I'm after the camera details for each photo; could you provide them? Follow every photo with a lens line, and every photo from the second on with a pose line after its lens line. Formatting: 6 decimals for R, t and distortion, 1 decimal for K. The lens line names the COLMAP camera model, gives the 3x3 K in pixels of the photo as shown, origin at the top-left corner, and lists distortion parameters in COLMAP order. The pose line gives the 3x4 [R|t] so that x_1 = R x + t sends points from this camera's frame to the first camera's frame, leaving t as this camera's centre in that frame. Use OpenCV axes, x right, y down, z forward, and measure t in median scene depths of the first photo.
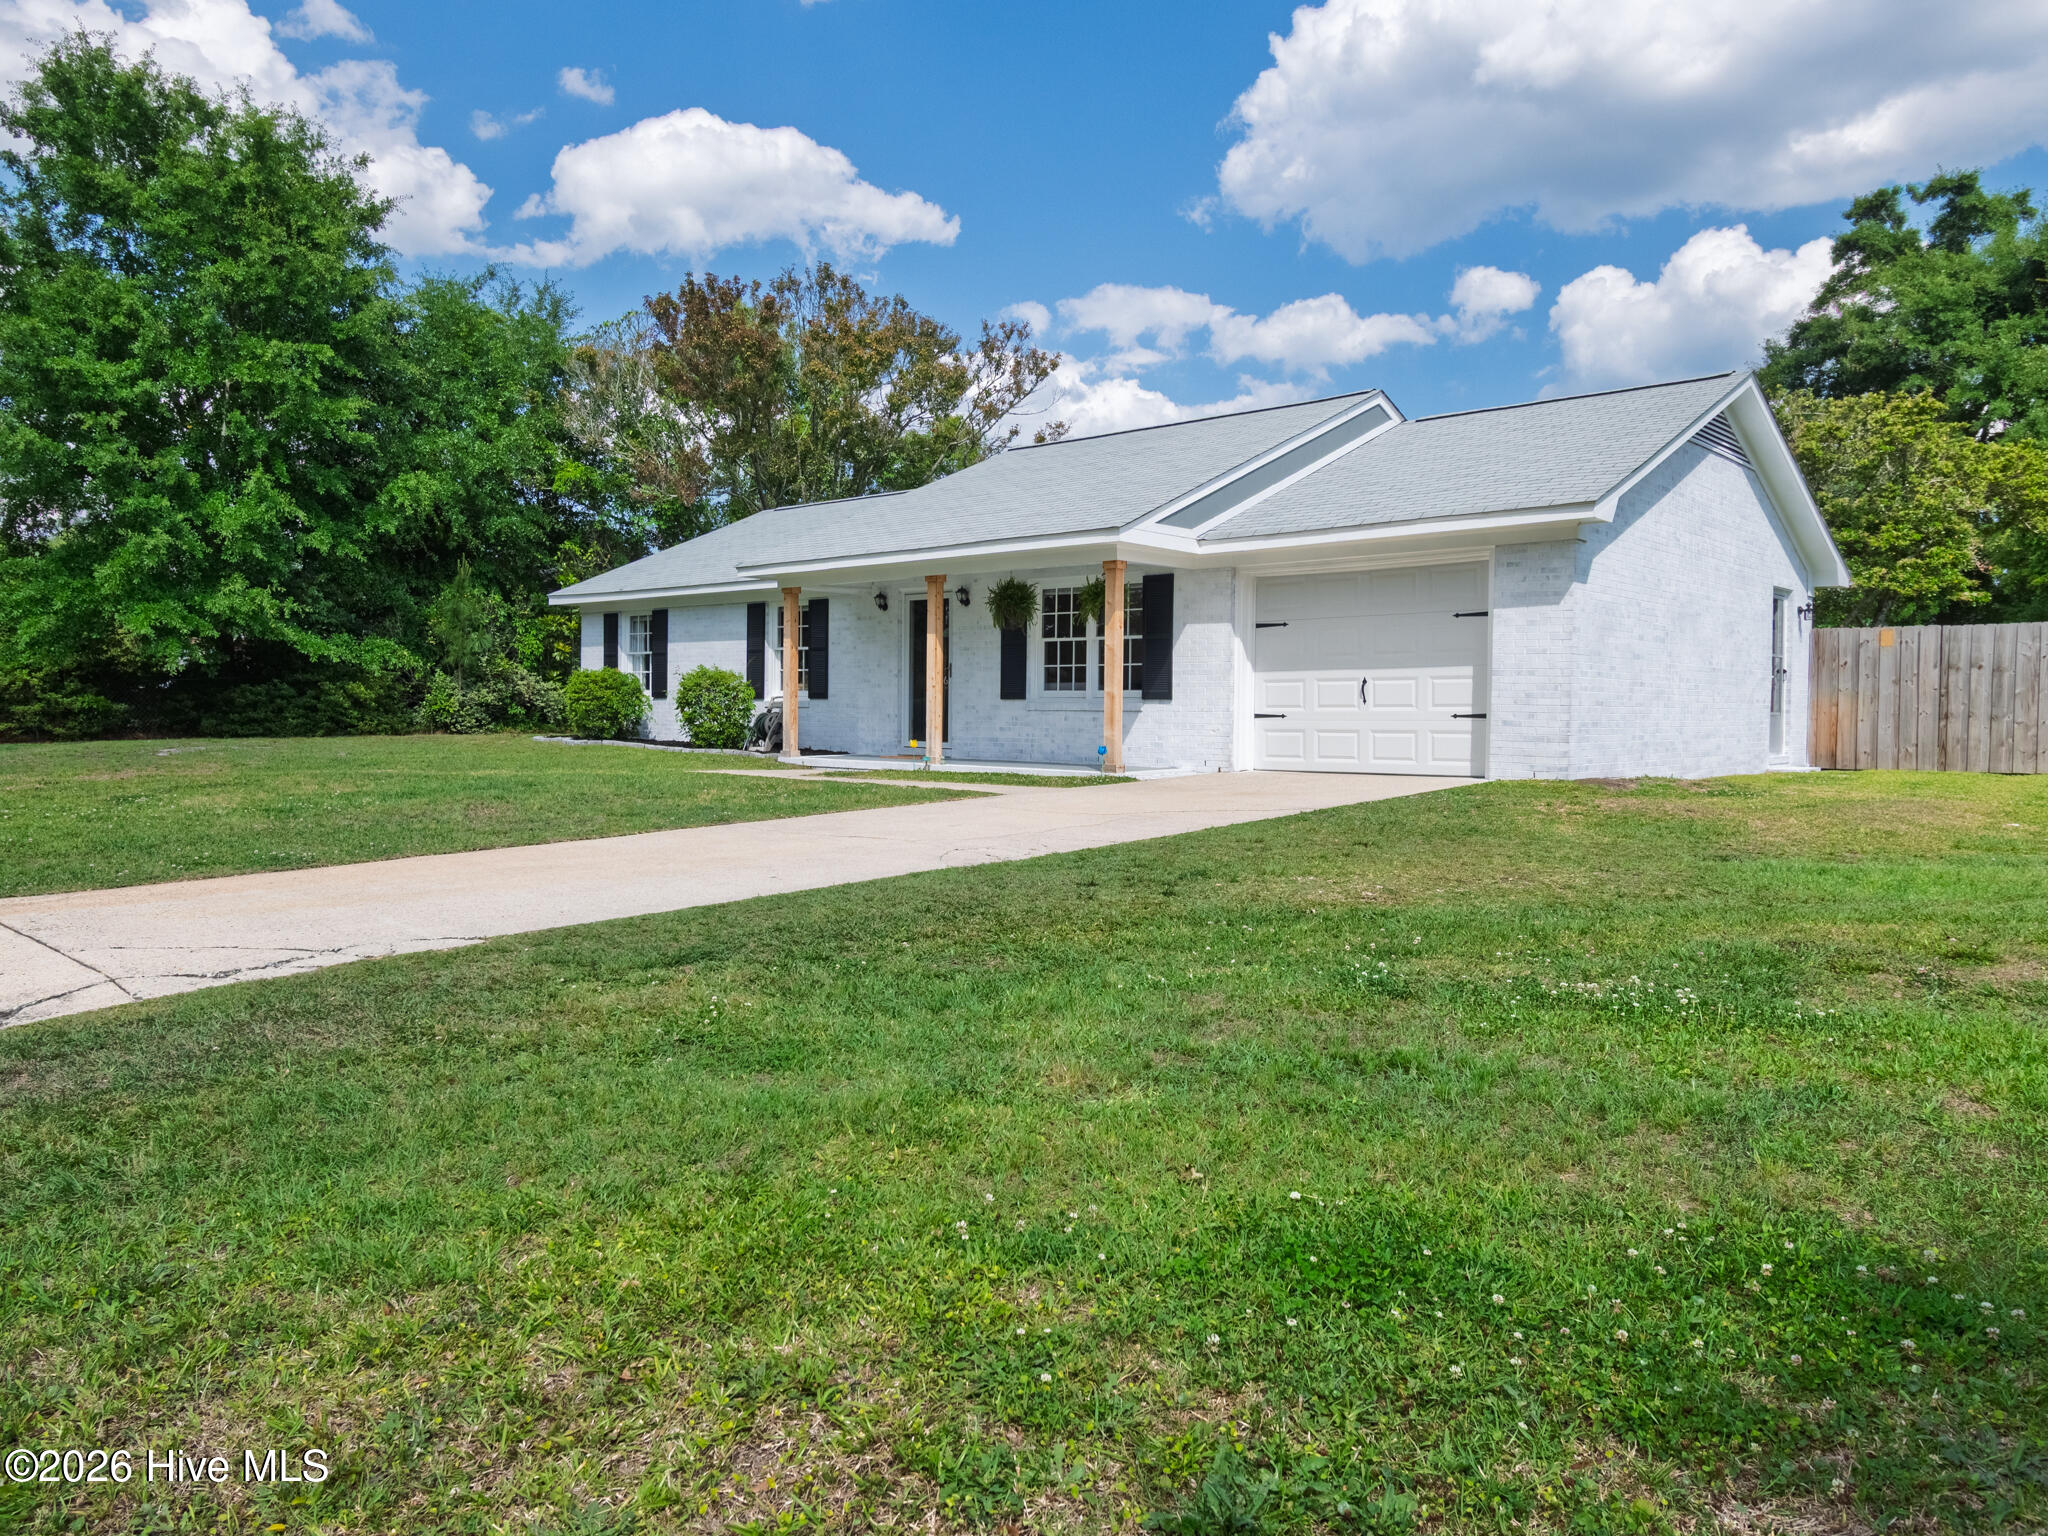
lens RADIAL K [[1428.4, 0, 1027.6], [0, 1428.4, 716.3], [0, 0, 1]] dist [0.000374, -0.006258]
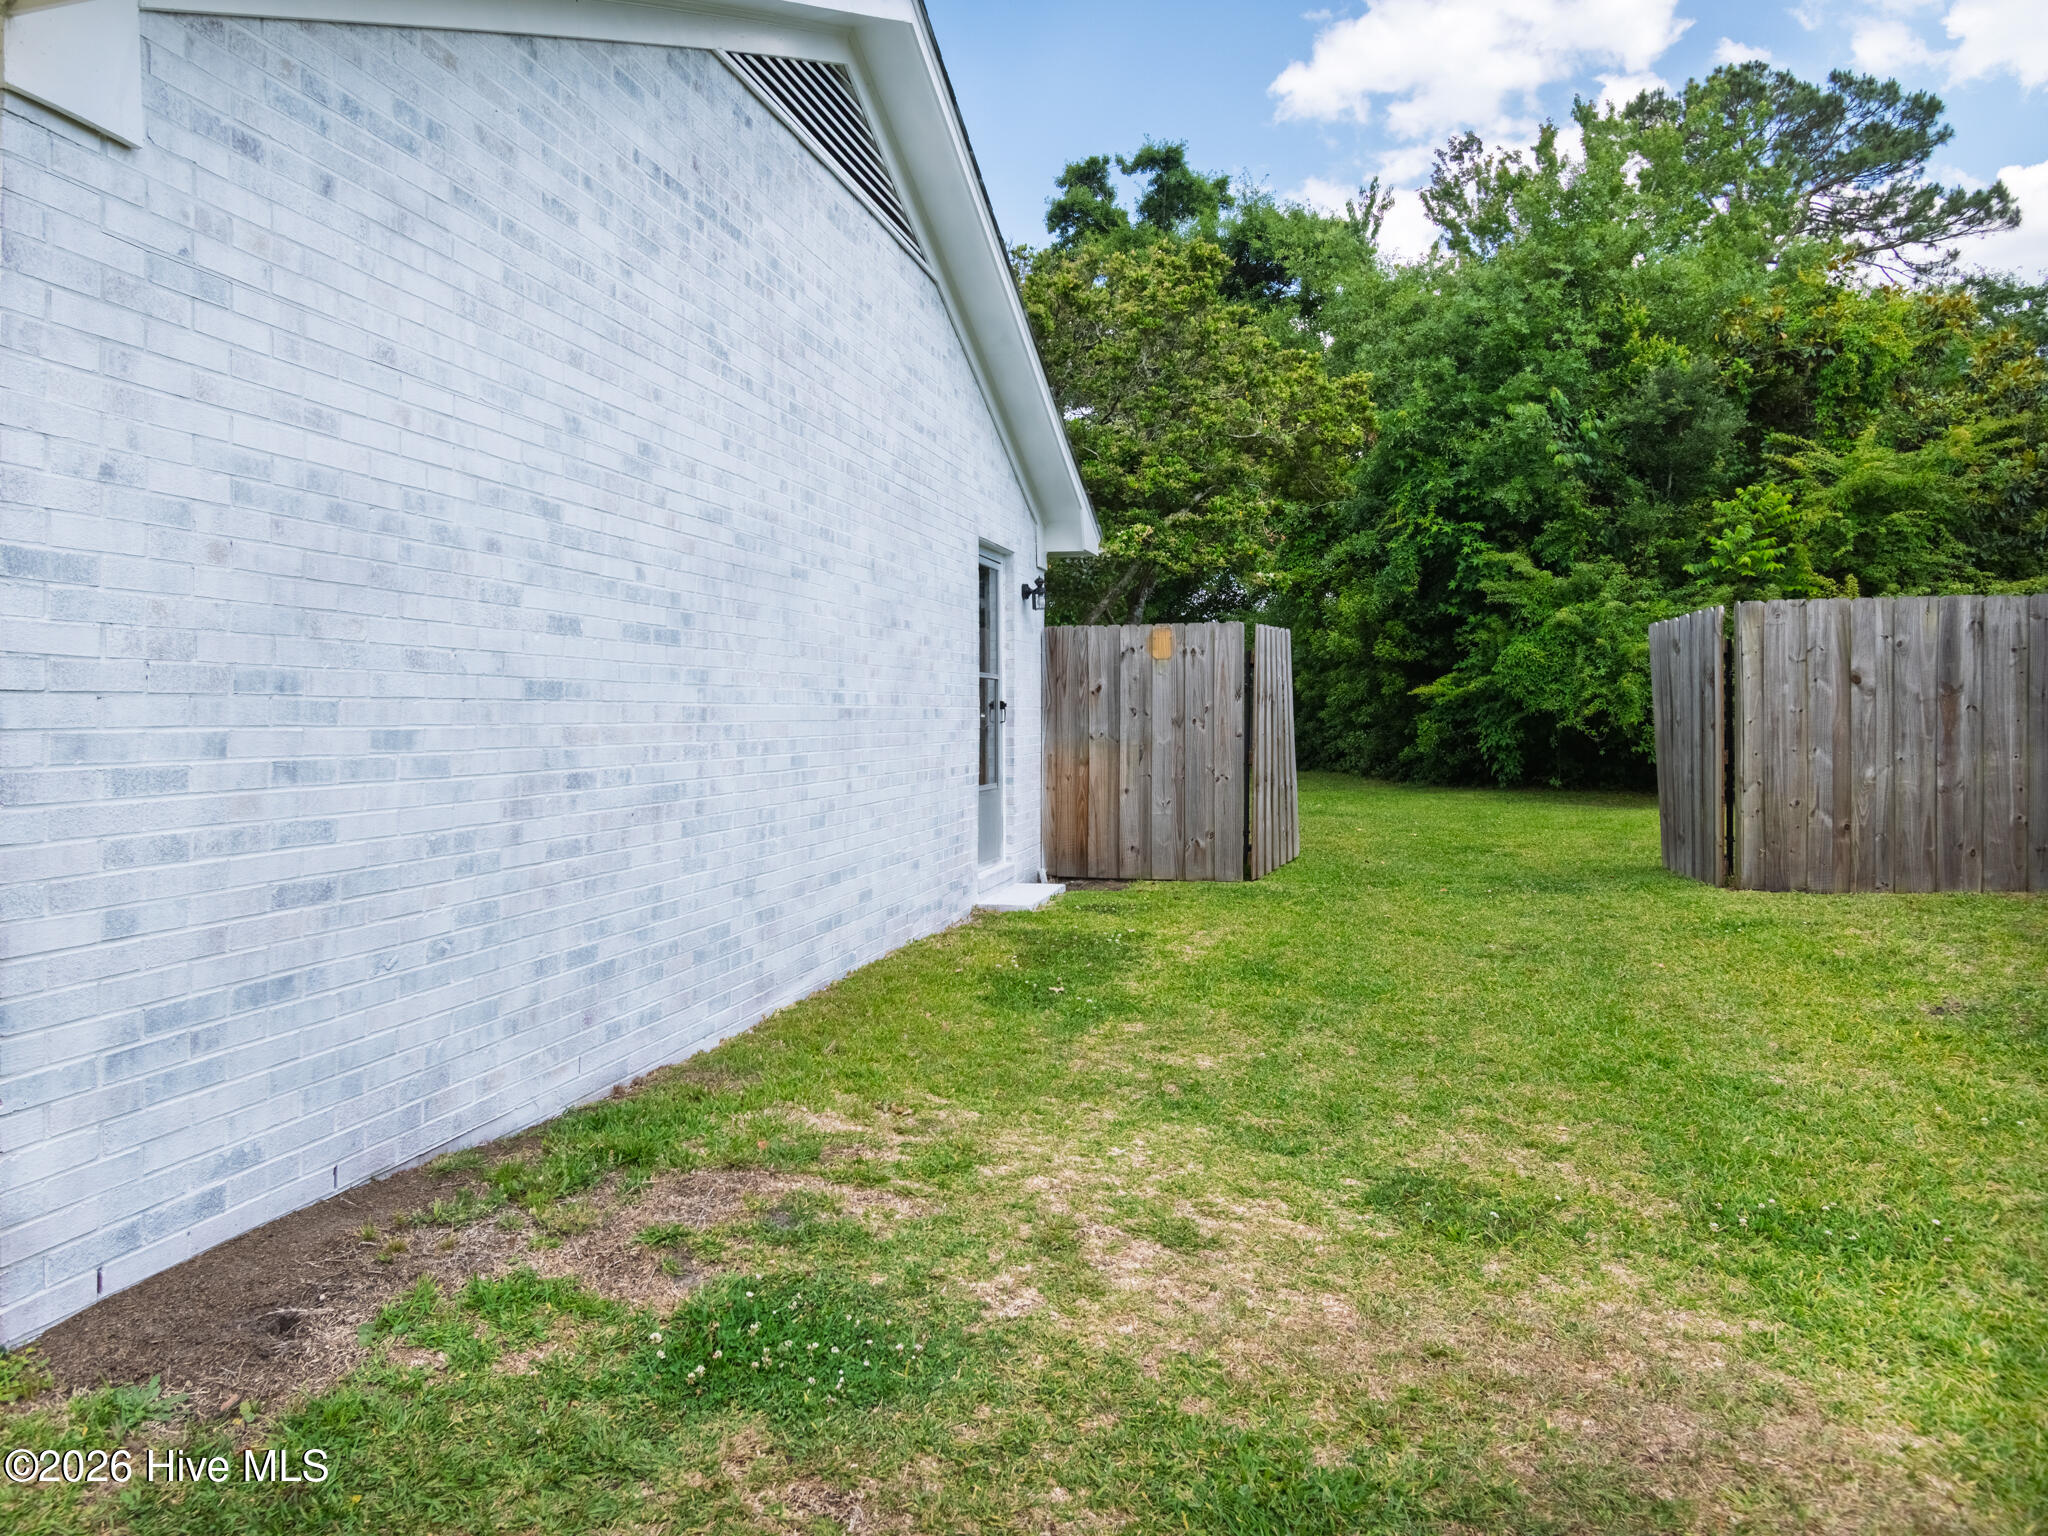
lens RADIAL K [[1308.1, 0, 1022.1], [0, 1308.1, 797.9], [0, 0, 1]] dist [-0.004522, -0.003043]
pose [[0.879720, -0.046624, 0.473200, 0.291498], [0.019449, 0.997876, 0.062164, -0.025963], [-0.475094, -0.045484, 0.878759, 0.542691]]
